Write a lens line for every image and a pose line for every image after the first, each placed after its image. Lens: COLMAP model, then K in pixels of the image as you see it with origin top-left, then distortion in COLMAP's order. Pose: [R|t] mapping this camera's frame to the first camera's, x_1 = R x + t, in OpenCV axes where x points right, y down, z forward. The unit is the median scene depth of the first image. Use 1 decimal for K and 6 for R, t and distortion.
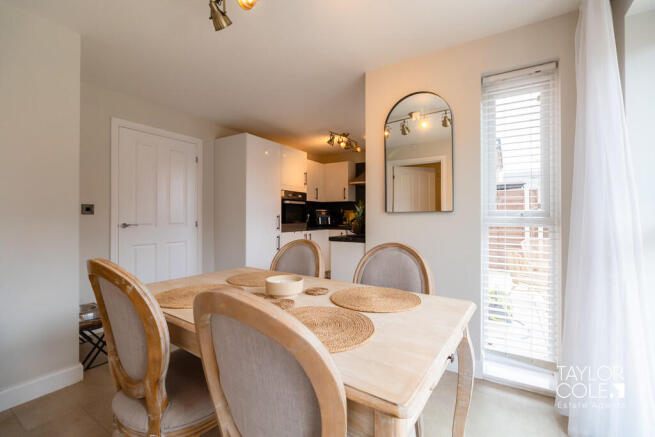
lens RADIAL K [[286.4, 0, 330.7], [0, 286.4, 216.4], [0, 0, 1]] dist [0.000975, 0.000680]
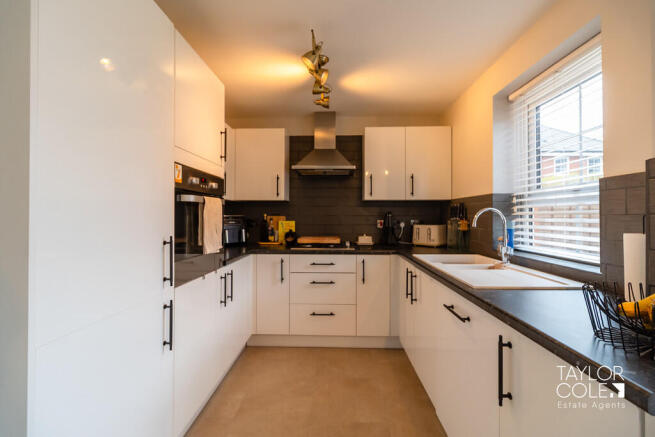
lens RADIAL K [[286.4, 0, 331.1], [0, 286.4, 213.9], [0, 0, 1]] dist [0.000975, 0.000680]
pose [[0.861642, 0.005100, 0.507491, -0.187052], [-0.000600, 0.999959, -0.009030, -0.028436], [-0.507516, 0.007476, 0.861610, 0.624927]]
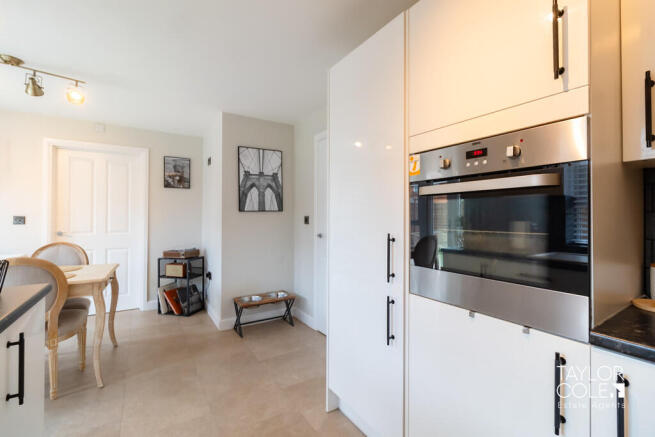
lens RADIAL K [[286.4, 0, 325.5], [0, 286.4, 216.8], [0, 0, 1]] dist [0.000975, 0.000680]
pose [[-0.405125, -0.003980, -0.914253, 0.147274], [-0.006085, 0.999980, -0.001657, -0.024711], [0.914241, 0.004892, -0.405141, 1.059019]]
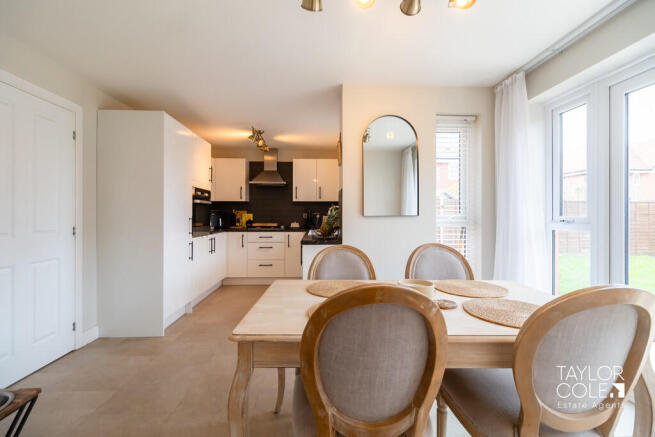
lens RADIAL K [[286.4, 0, 329.5], [0, 286.4, 215.0], [0, 0, 1]] dist [0.000975, 0.000680]
pose [[0.822909, 0.001572, 0.568171, -0.321312], [-0.001374, 0.999999, -0.000777, -0.009983], [-0.568172, -0.000142, 0.822910, 0.093727]]
